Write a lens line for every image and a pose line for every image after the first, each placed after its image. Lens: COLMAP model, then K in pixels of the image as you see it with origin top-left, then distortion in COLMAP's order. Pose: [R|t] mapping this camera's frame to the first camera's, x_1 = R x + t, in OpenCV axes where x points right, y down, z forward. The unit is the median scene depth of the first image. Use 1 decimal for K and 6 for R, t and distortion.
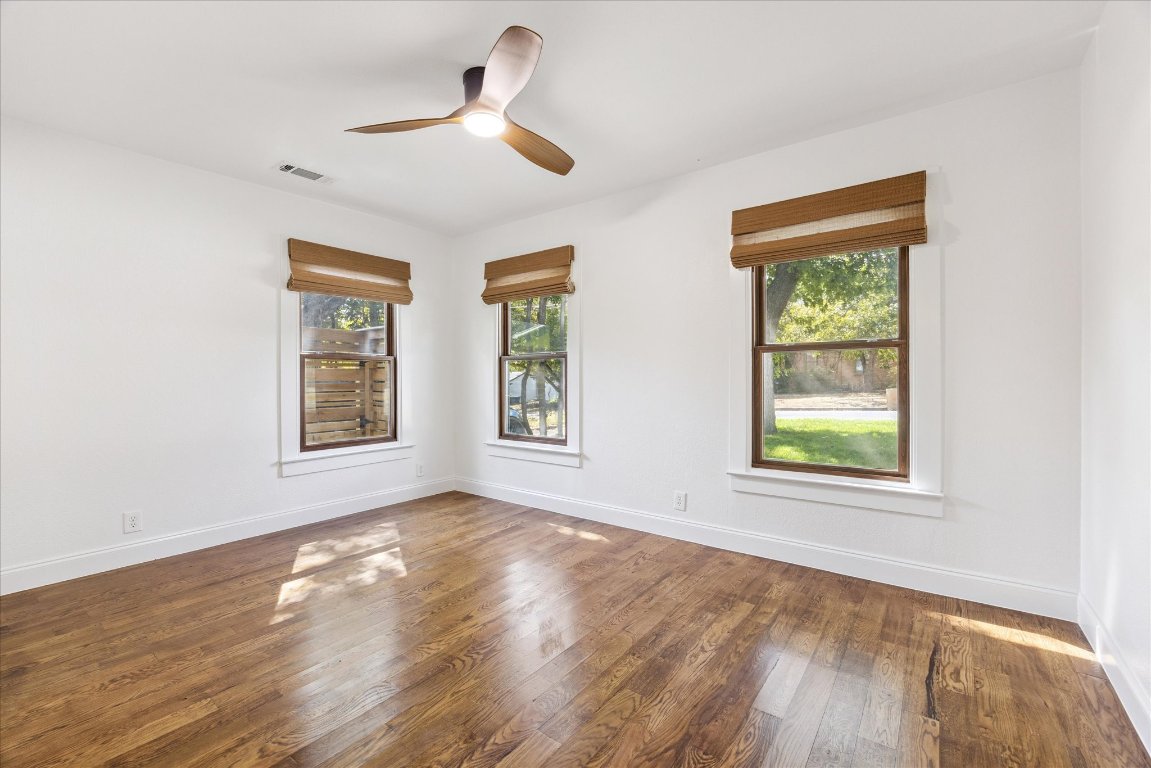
lens RADIAL K [[445.2, 0, 585.1], [0, 445.2, 377.5], [0, 0, 1]] dist [-0.000831, -0.000016]
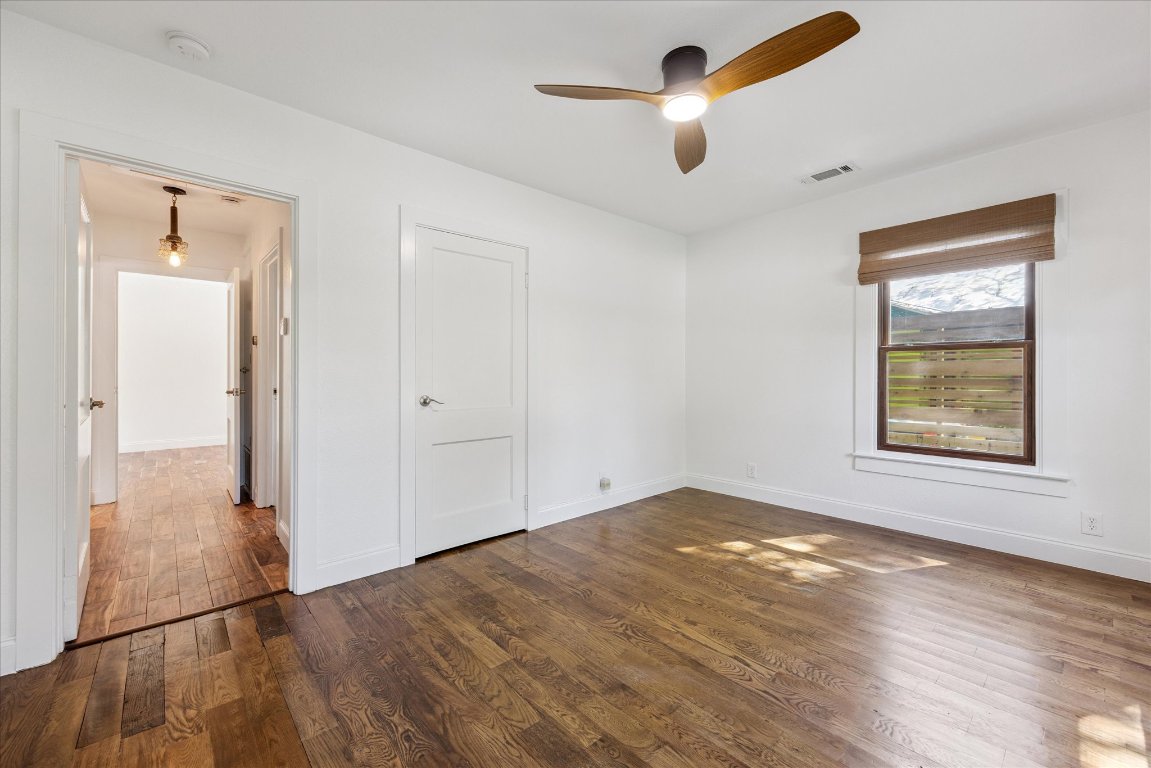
lens RADIAL K [[445.2, 0, 585.1], [0, 445.2, 377.5], [0, 0, 1]] dist [-0.000831, -0.000016]
pose [[-0.133548, 0.010067, -0.990991, 0.559139], [0.004864, 0.999943, 0.009502, -0.001853], [0.991030, -0.003551, -0.133589, 0.700285]]
